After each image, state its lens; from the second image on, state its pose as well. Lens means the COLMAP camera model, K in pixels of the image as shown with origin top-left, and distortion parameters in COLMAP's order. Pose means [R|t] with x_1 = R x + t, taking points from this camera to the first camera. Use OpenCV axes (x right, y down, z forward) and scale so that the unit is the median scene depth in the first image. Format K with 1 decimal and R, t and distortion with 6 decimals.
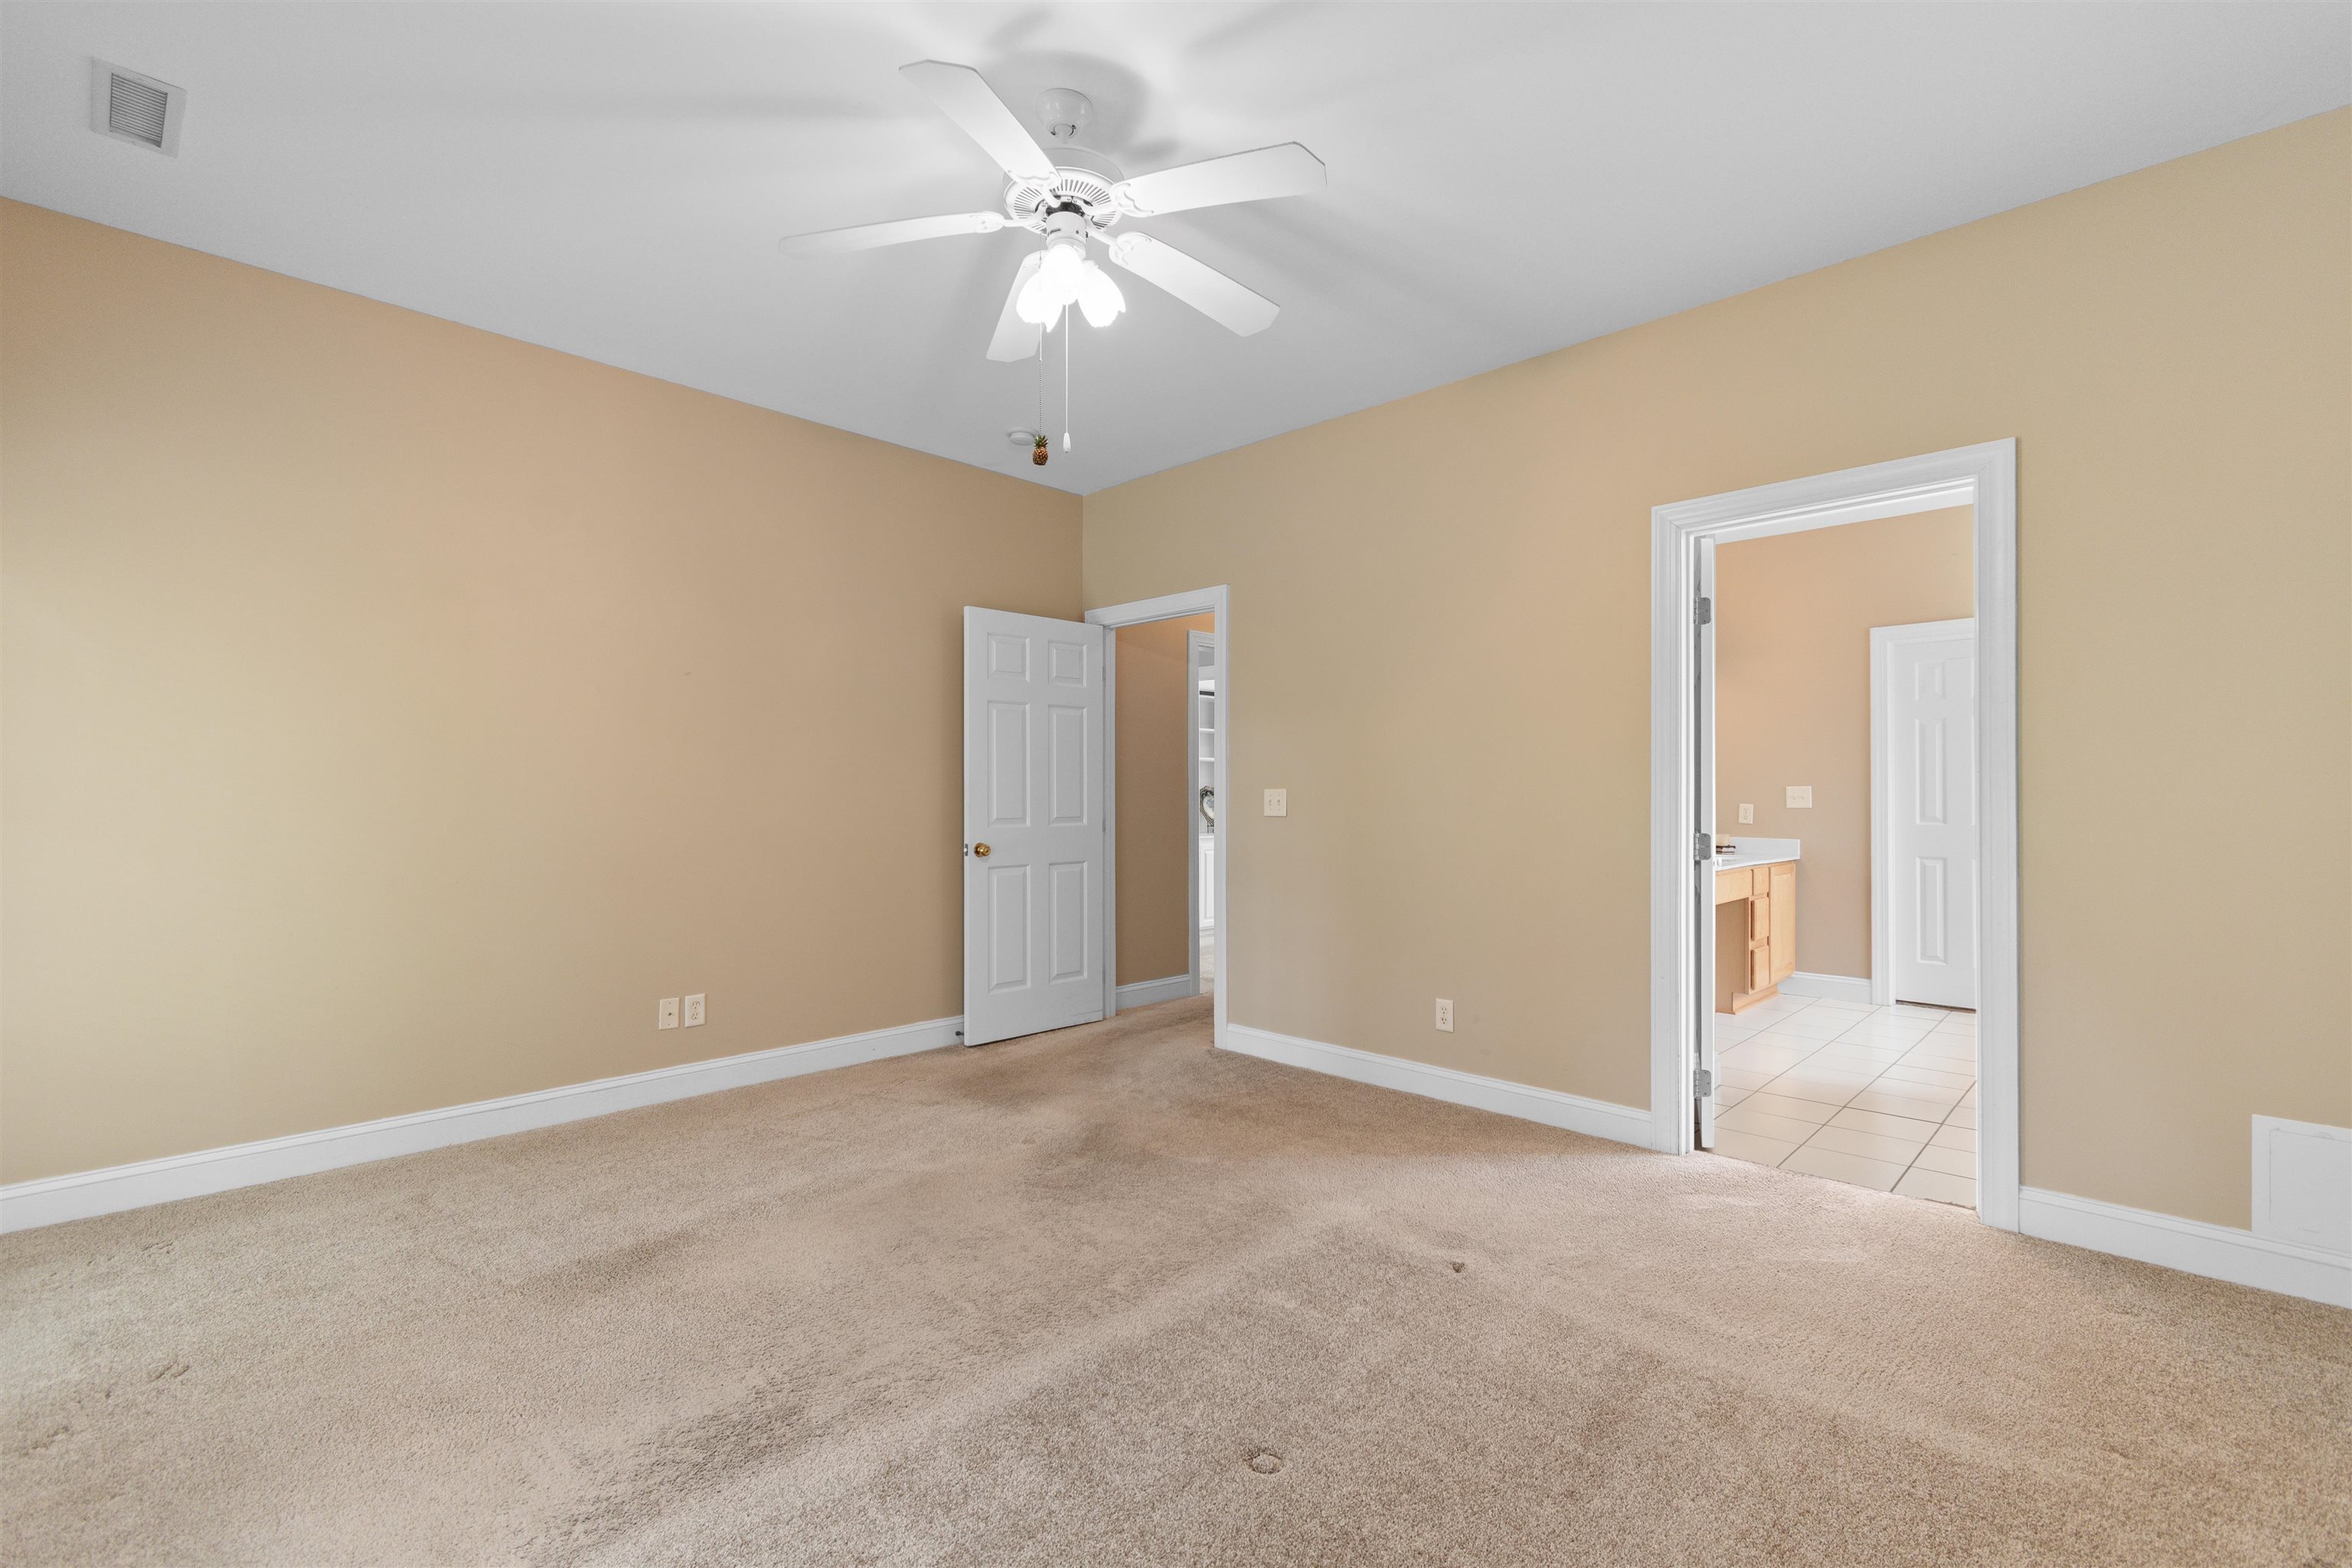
lens RADIAL K [[1044.6, 0, 1169.9], [0, 1044.6, 792.3], [0, 0, 1]] dist [0.007645, -0.003761]
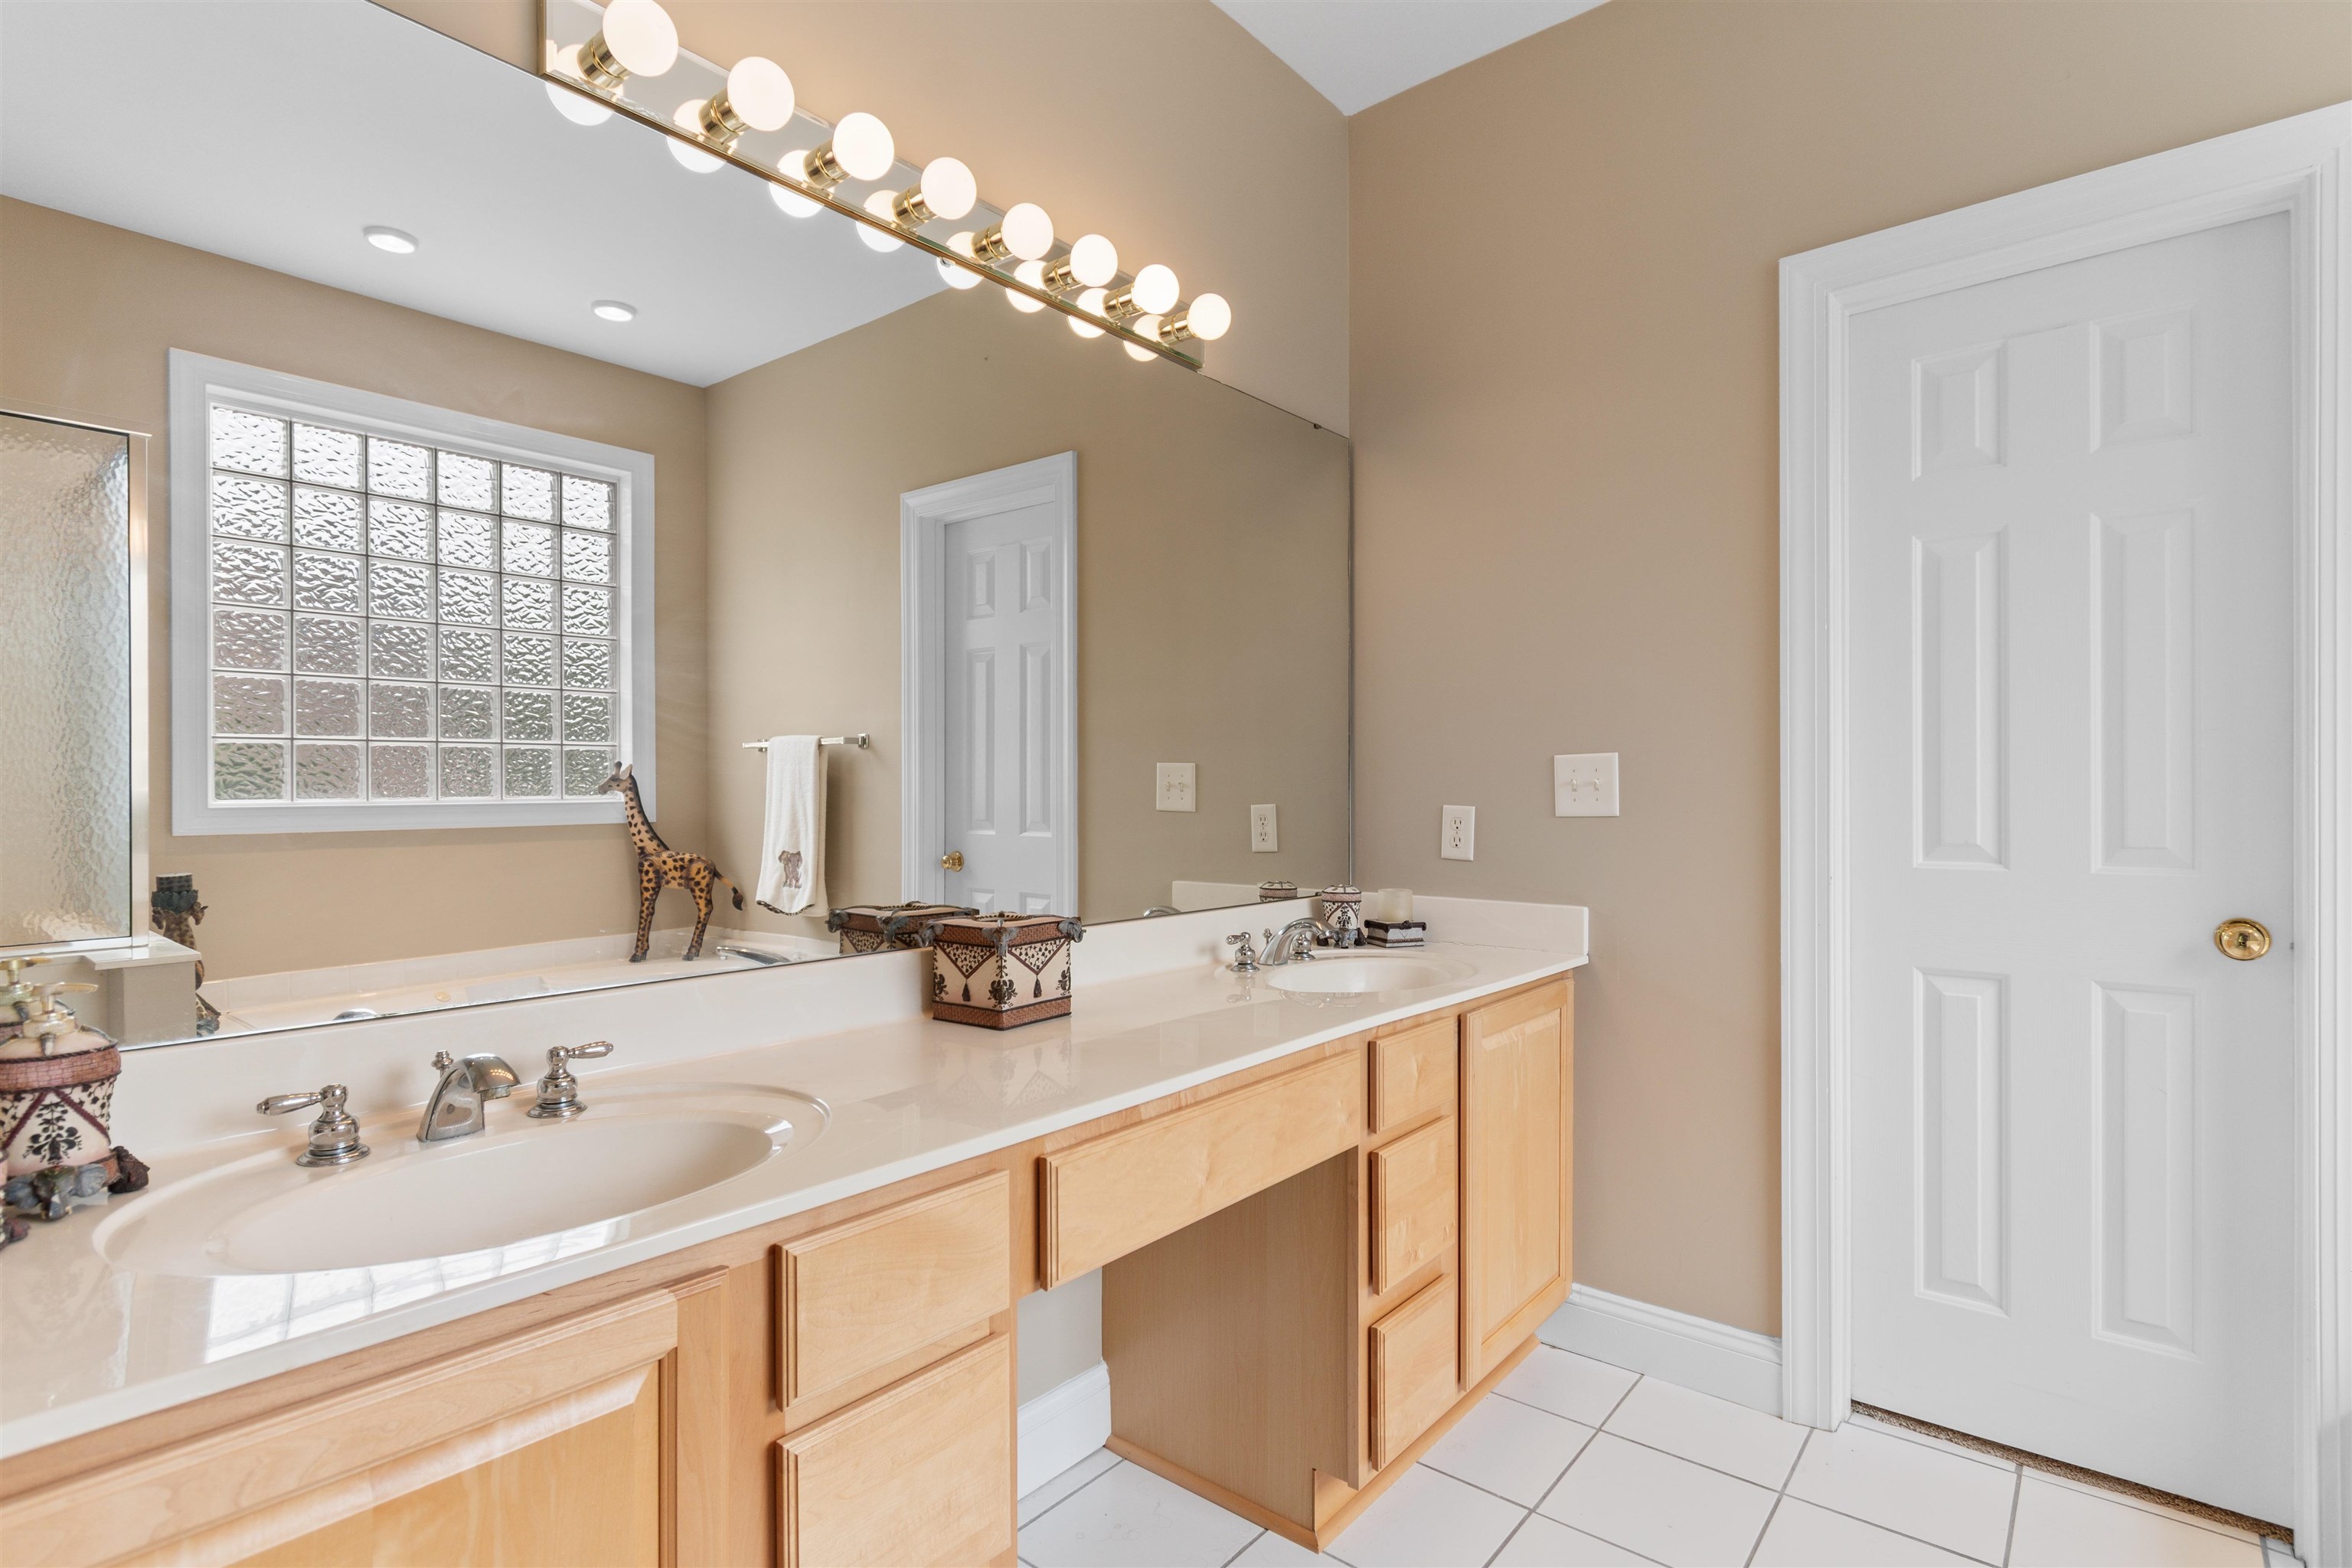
lens RADIAL K [[1142.9, 0, 1173.2], [0, 1142.9, 797.5], [0, 0, 1]] dist [-0.001655, 0.000047]
pose [[0.996910, -0.000386, 0.078556, 0.456880], [0.000106, 0.999994, 0.003571, 0.007711], [-0.078557, -0.003551, 0.996903, 0.666551]]
